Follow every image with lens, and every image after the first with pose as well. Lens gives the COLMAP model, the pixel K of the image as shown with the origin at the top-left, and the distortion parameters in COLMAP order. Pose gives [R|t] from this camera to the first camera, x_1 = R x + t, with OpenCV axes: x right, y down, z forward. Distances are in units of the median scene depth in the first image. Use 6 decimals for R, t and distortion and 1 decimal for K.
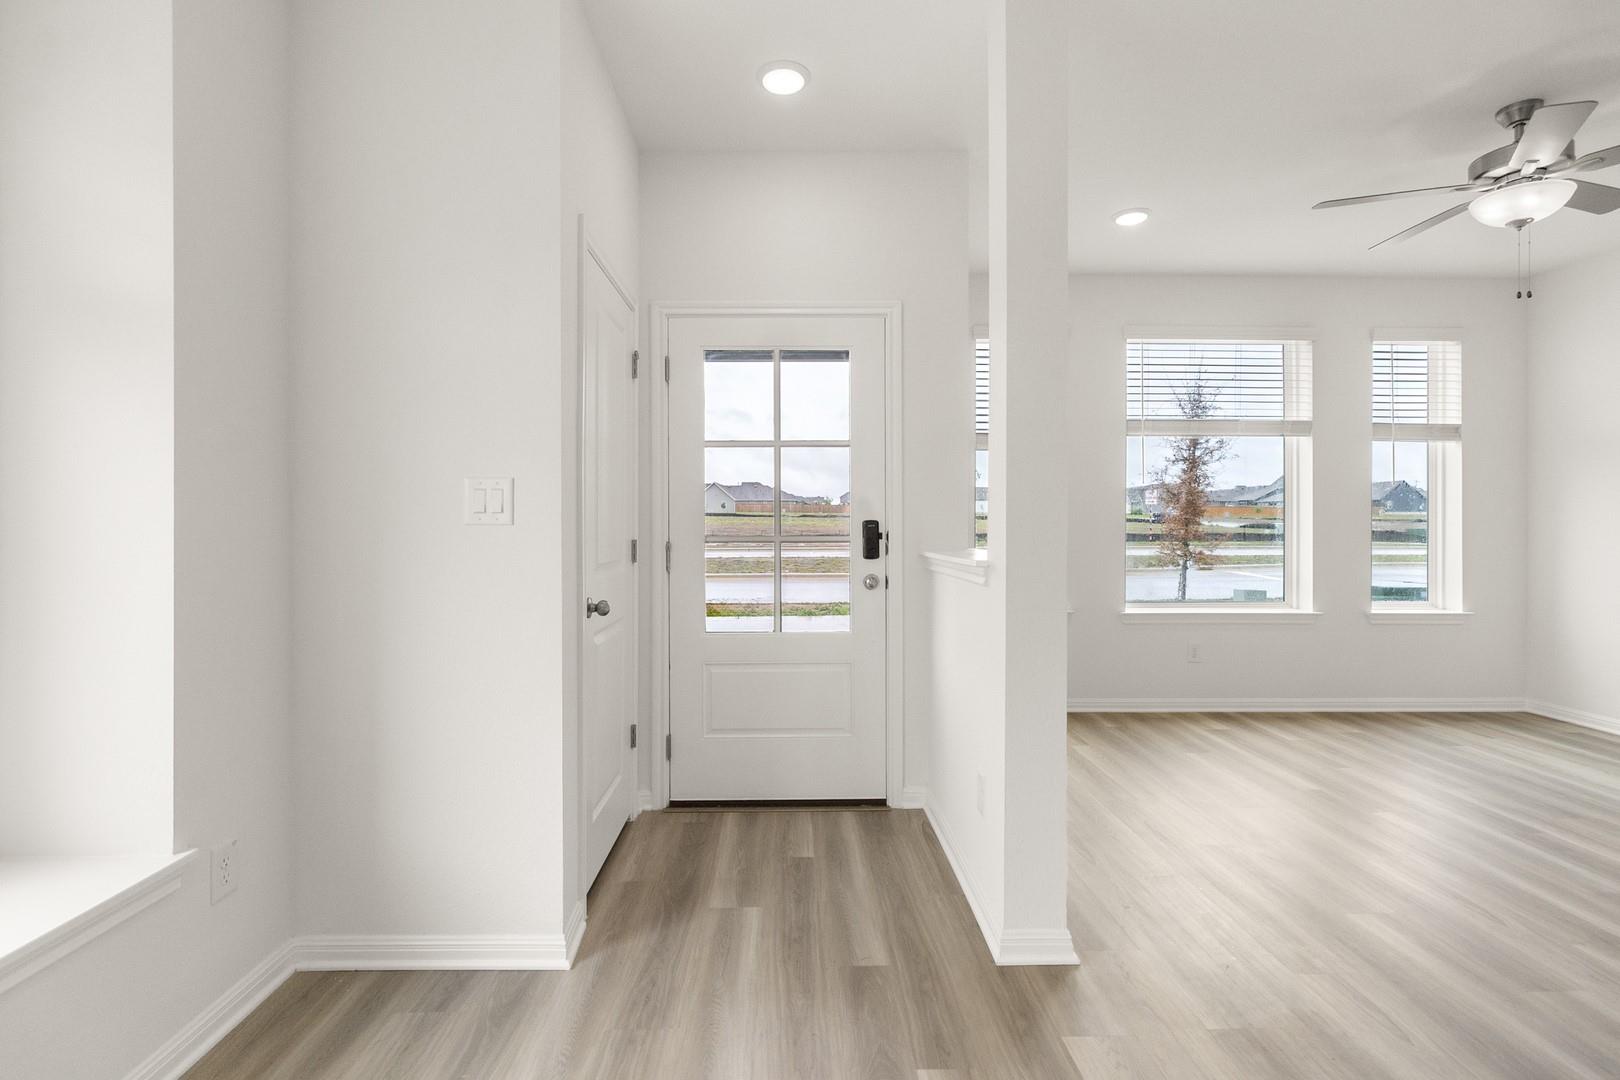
lens RADIAL K [[747.0, 0, 802.3], [0, 747.0, 521.8], [0, 0, 1]] dist [0.002555, 0.000484]
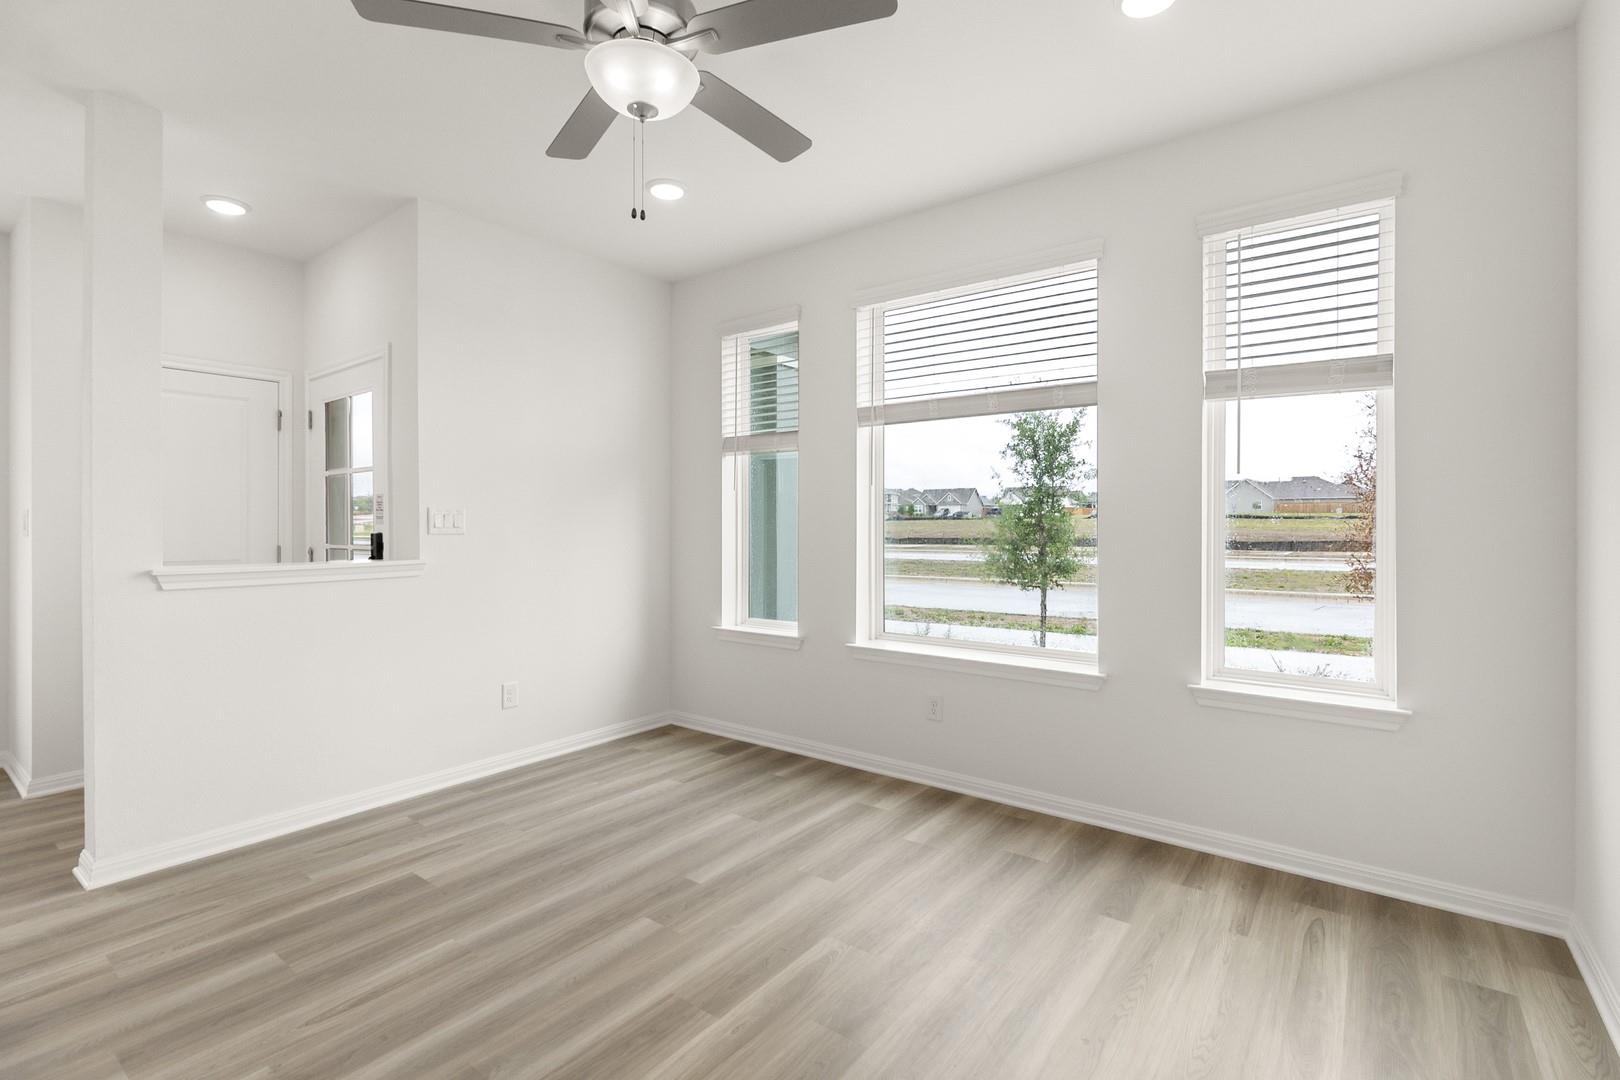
lens RADIAL K [[756.6, 0, 800.8], [0, 756.6, 531.3], [0, 0, 1]] dist [0.004756, 0.000105]
pose [[0.779281, 0.004695, -0.626657, 1.377673], [0.000779, 0.999964, 0.008460, -0.014271], [0.626674, -0.007081, 0.779250, 0.493654]]
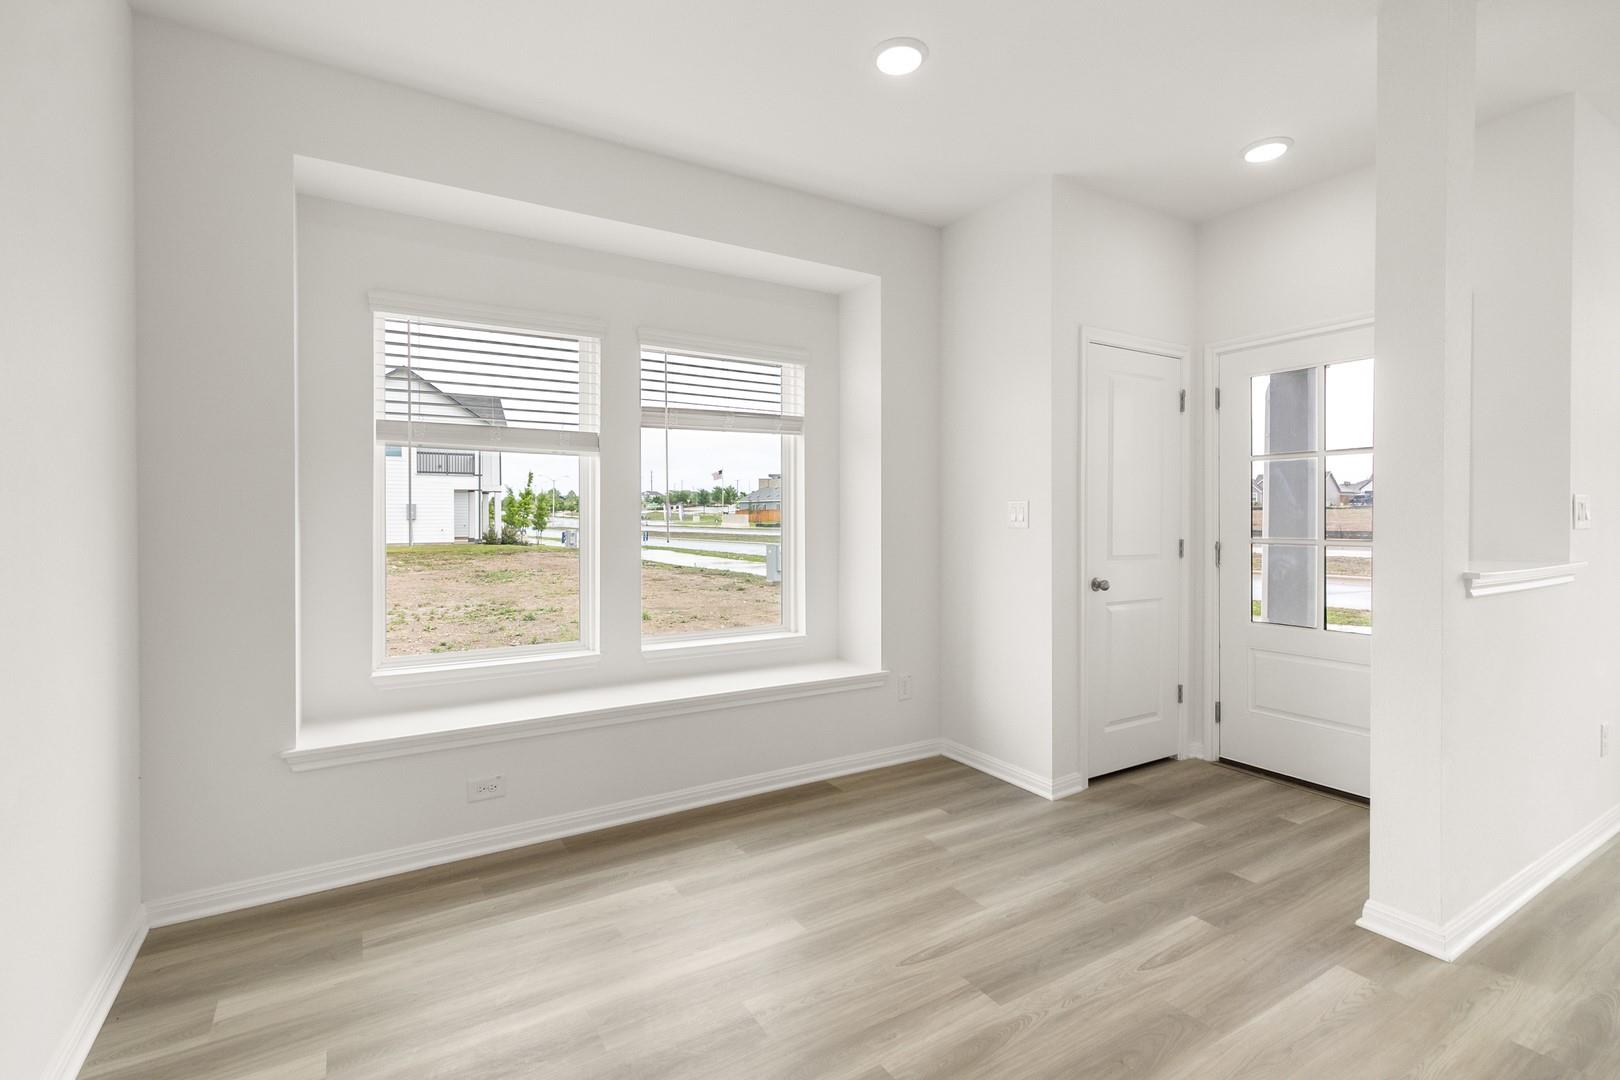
lens RADIAL K [[756.6, 0, 800.8], [0, 756.6, 531.3], [0, 0, 1]] dist [0.004756, 0.000105]
pose [[0.502914, 0.020601, -0.864091, 0.538461], [0.000959, 0.999702, 0.024392, -0.020827], [0.864336, -0.013096, 0.502744, -0.195772]]
